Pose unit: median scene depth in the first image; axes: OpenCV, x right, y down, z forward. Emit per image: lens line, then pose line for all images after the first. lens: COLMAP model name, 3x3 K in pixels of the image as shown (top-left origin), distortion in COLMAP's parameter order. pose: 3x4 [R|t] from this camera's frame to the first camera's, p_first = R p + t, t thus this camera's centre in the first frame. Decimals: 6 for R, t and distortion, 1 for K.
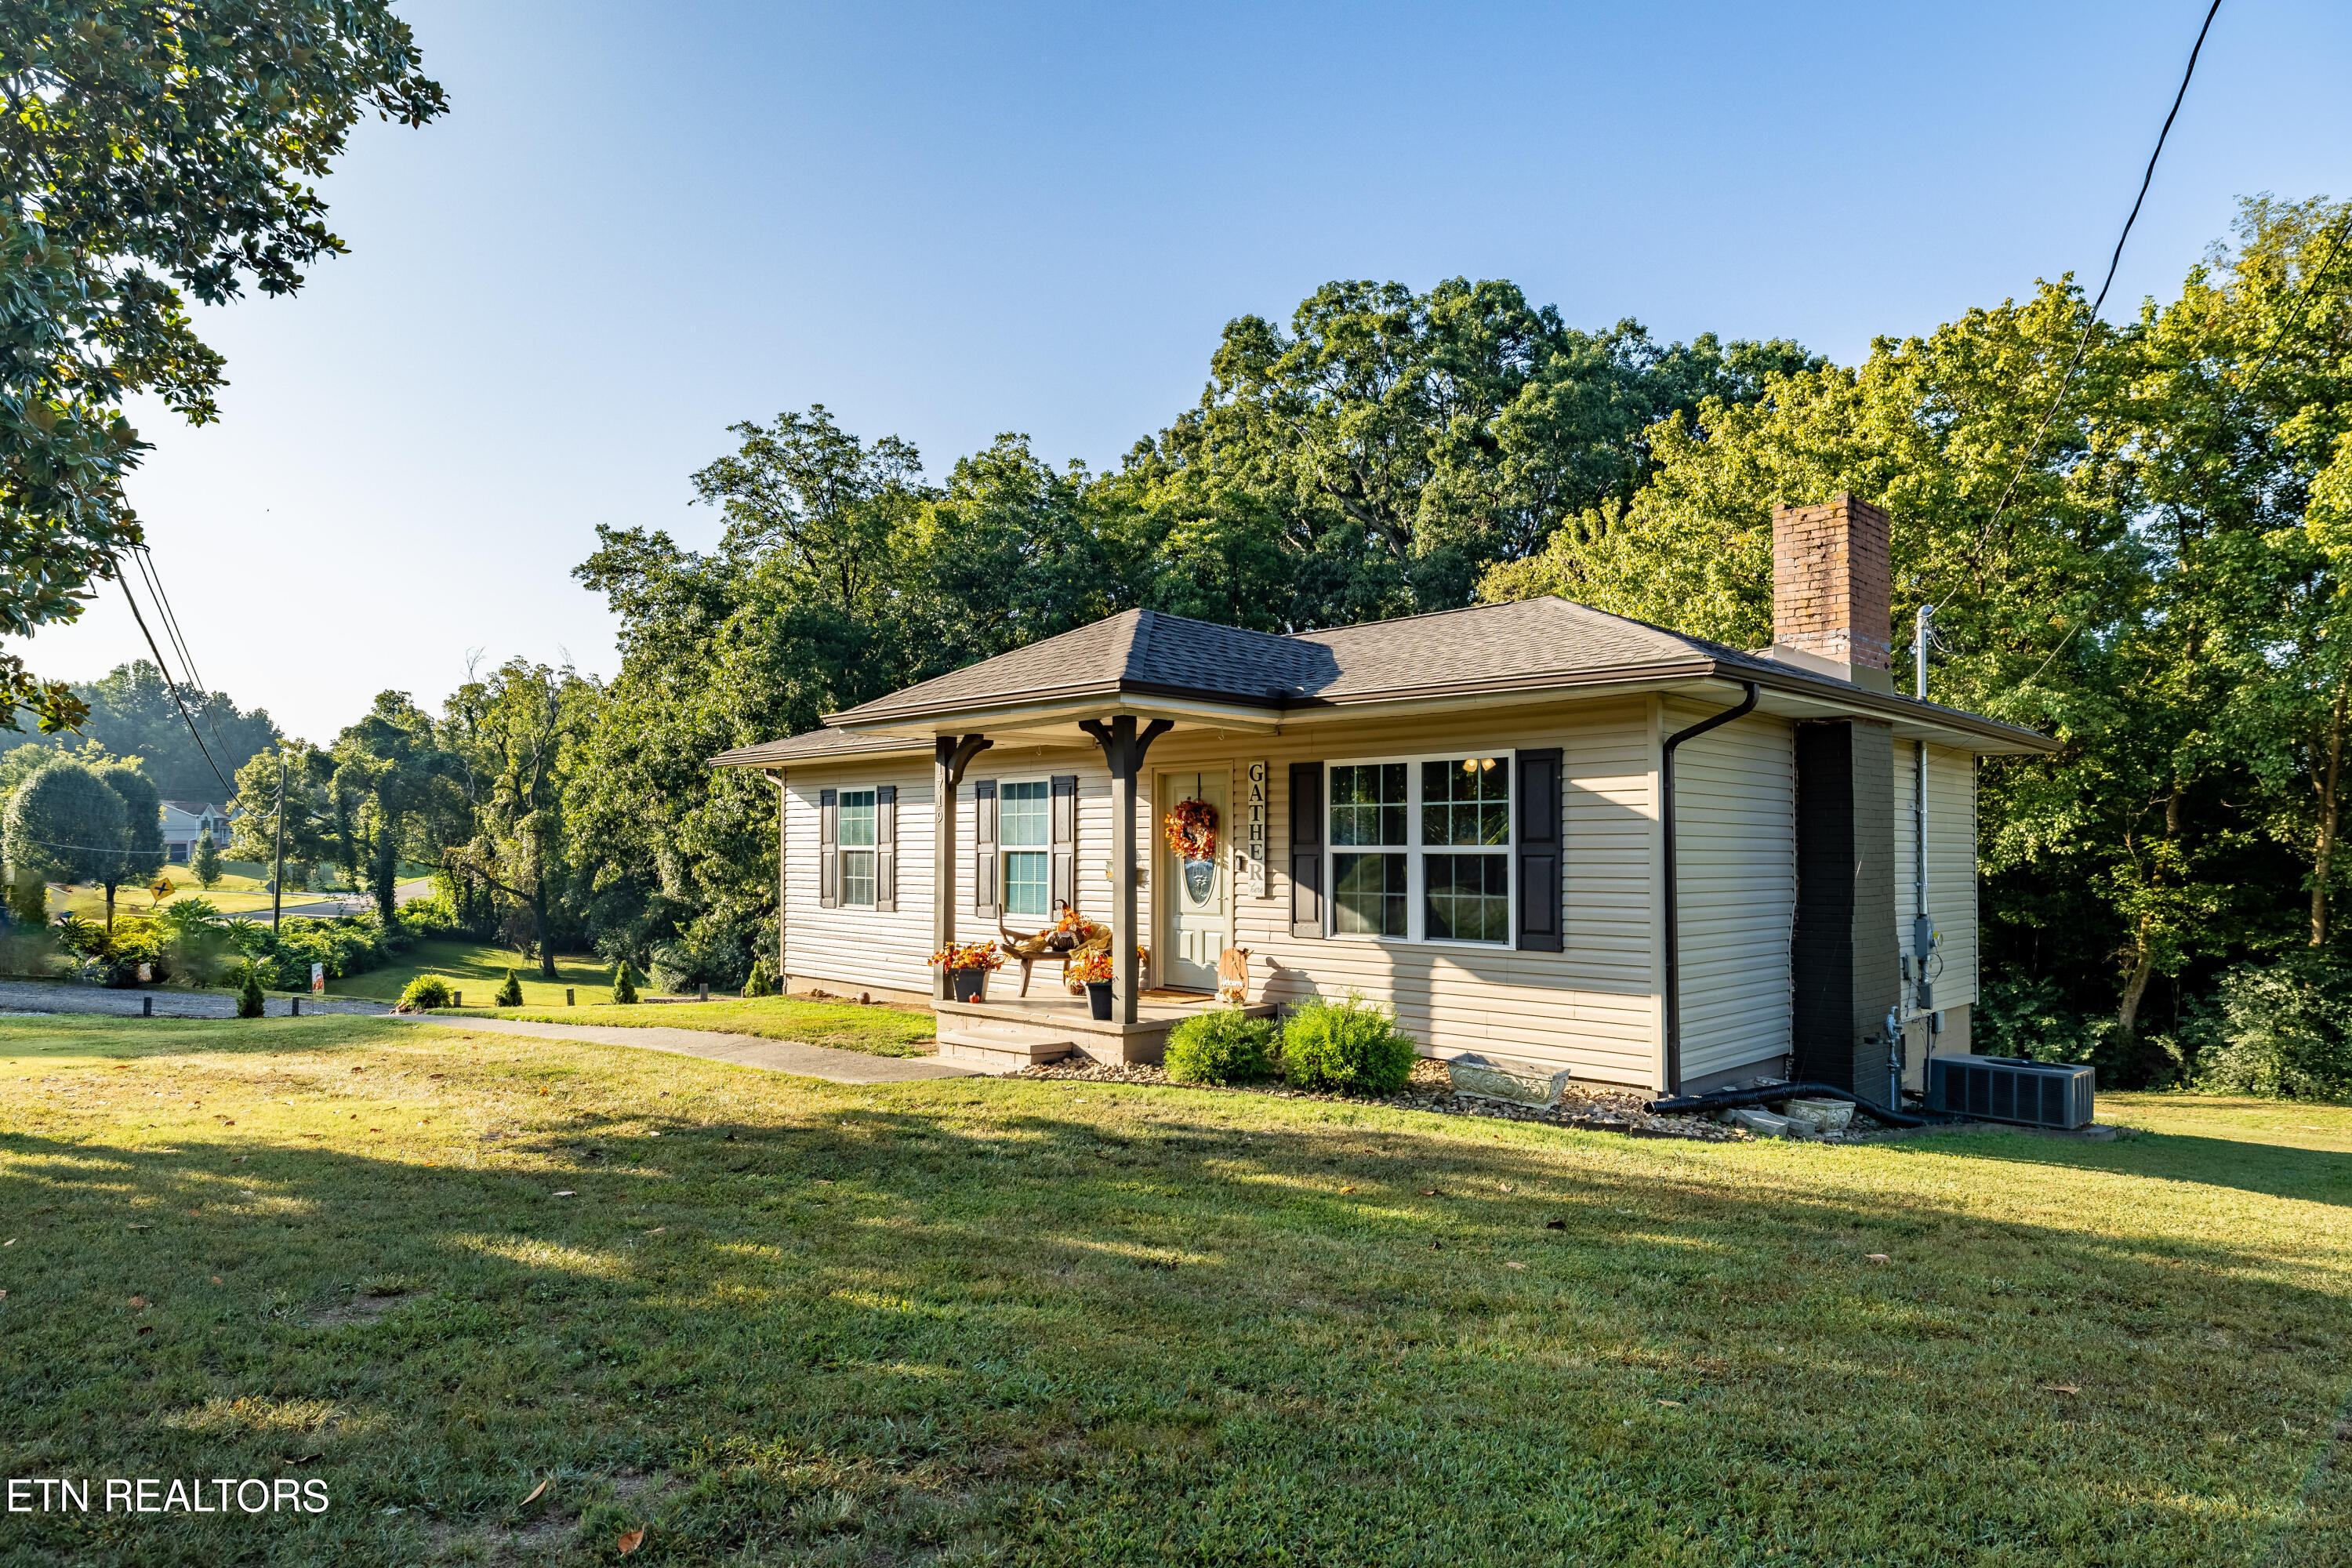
lens RADIAL K [[1376.8, 0, 1164.2], [0, 1376.8, 835.0], [0, 0, 1]] dist [0.001706, -0.000609]
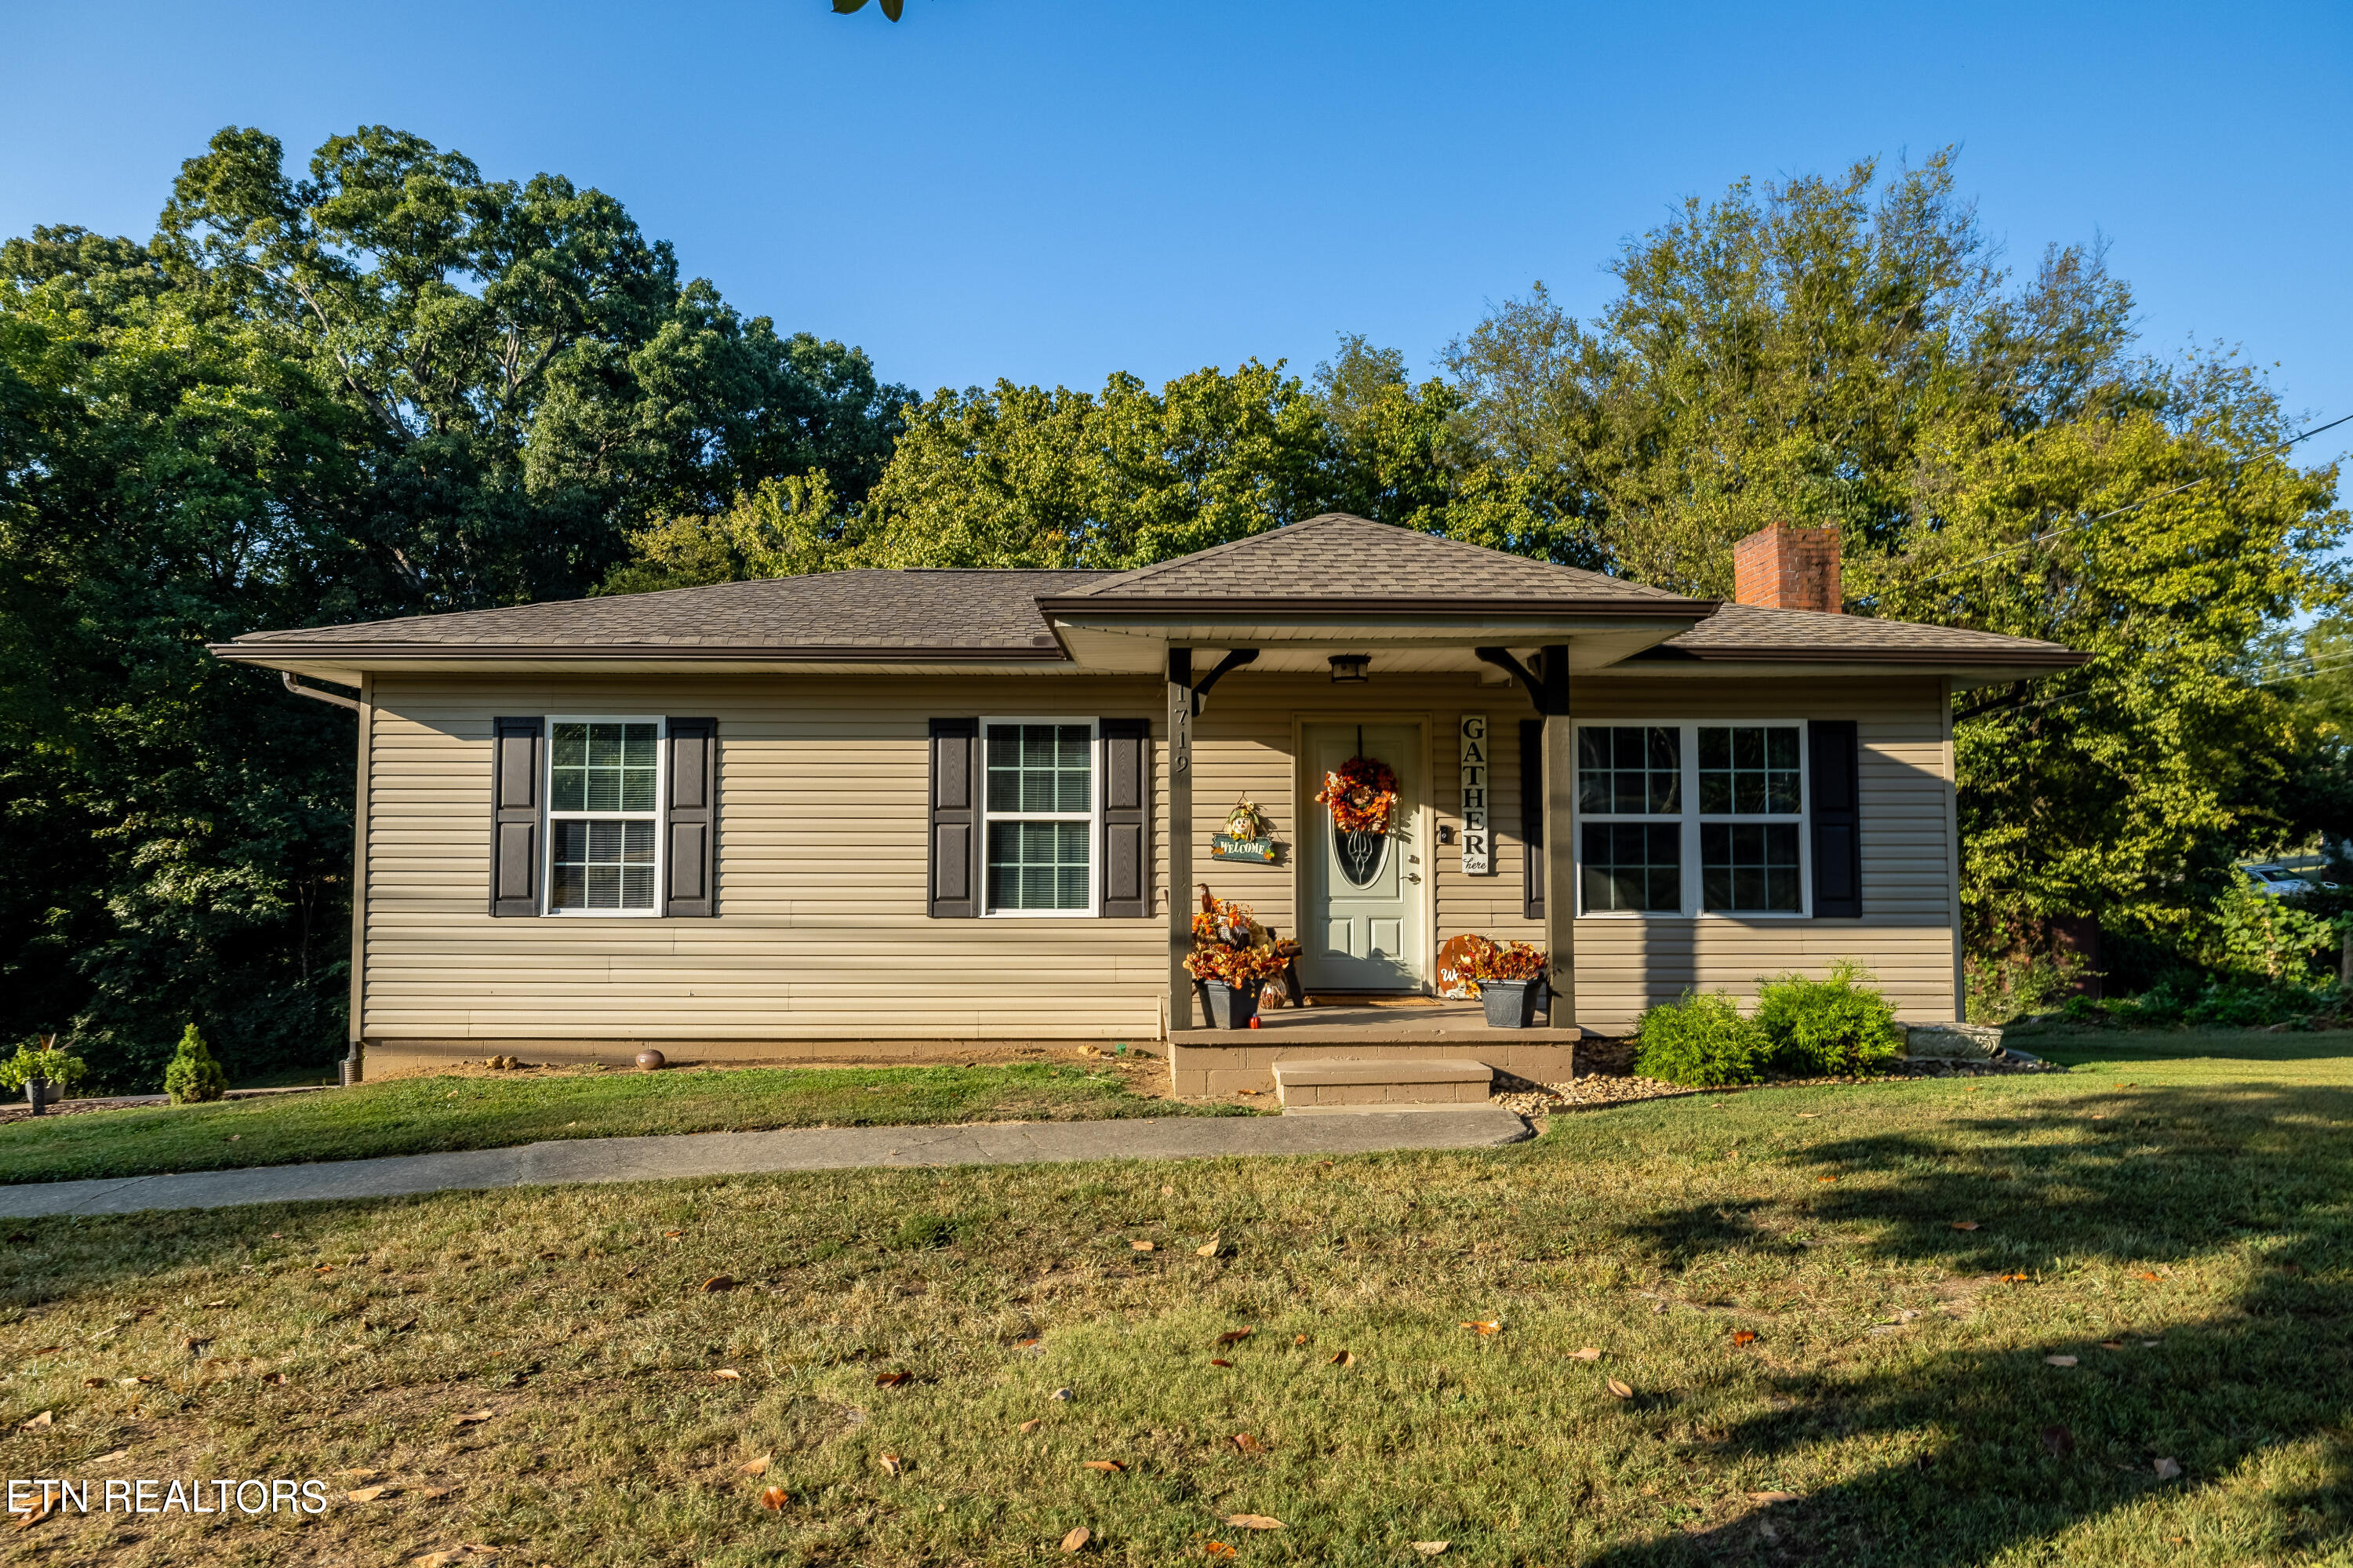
lens RADIAL K [[1452.6, 0, 1115.1], [0, 1452.6, 787.5], [0, 0, 1]] dist [-0.002954, -0.001049]
pose [[0.685712, 0.034285, 0.727066, -0.226464], [-0.007553, 0.999171, -0.039992, 0.008915], [-0.727834, 0.021931, 0.685402, 0.165885]]
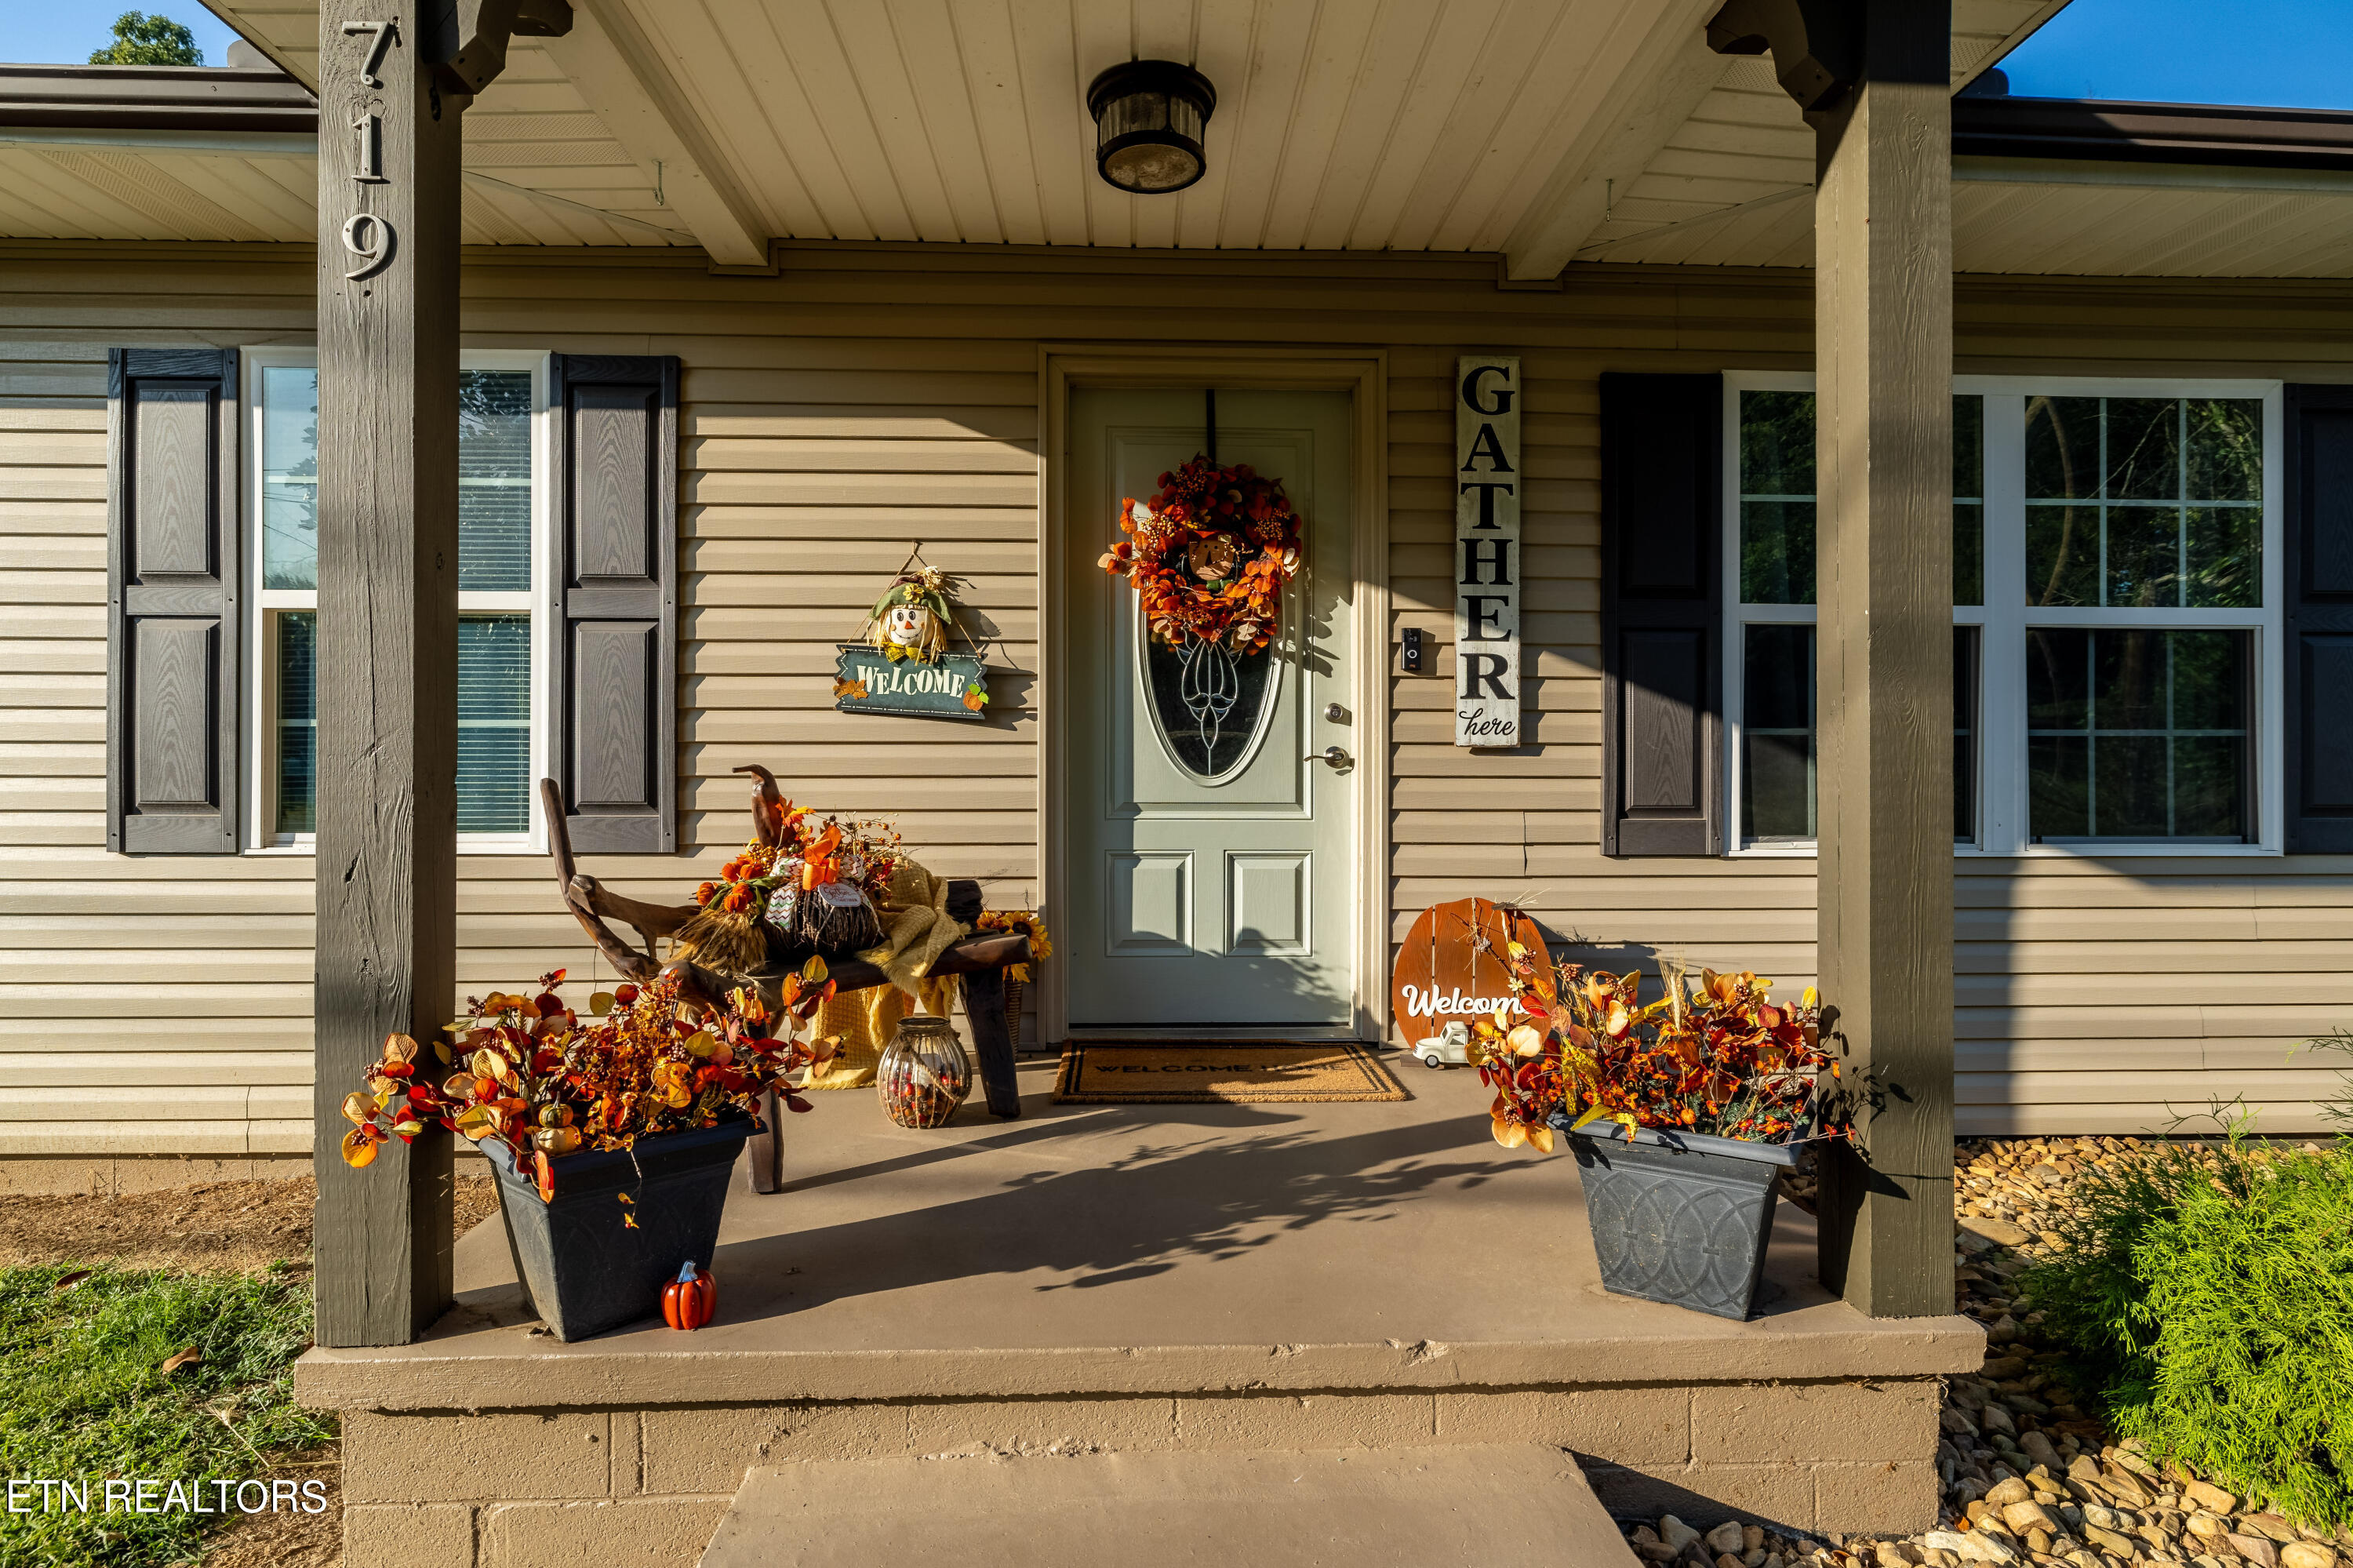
lens RADIAL K [[1204.8, 0, 1123.2], [0, 1204.8, 777.3], [0, 0, 1]] dist [-0.002769, -0.000548]
pose [[0.673243, -0.000536, 0.739421, -0.067110], [-0.008769, 0.999924, 0.008709, 0.015445], [-0.739370, -0.012347, 0.673186, 0.263159]]
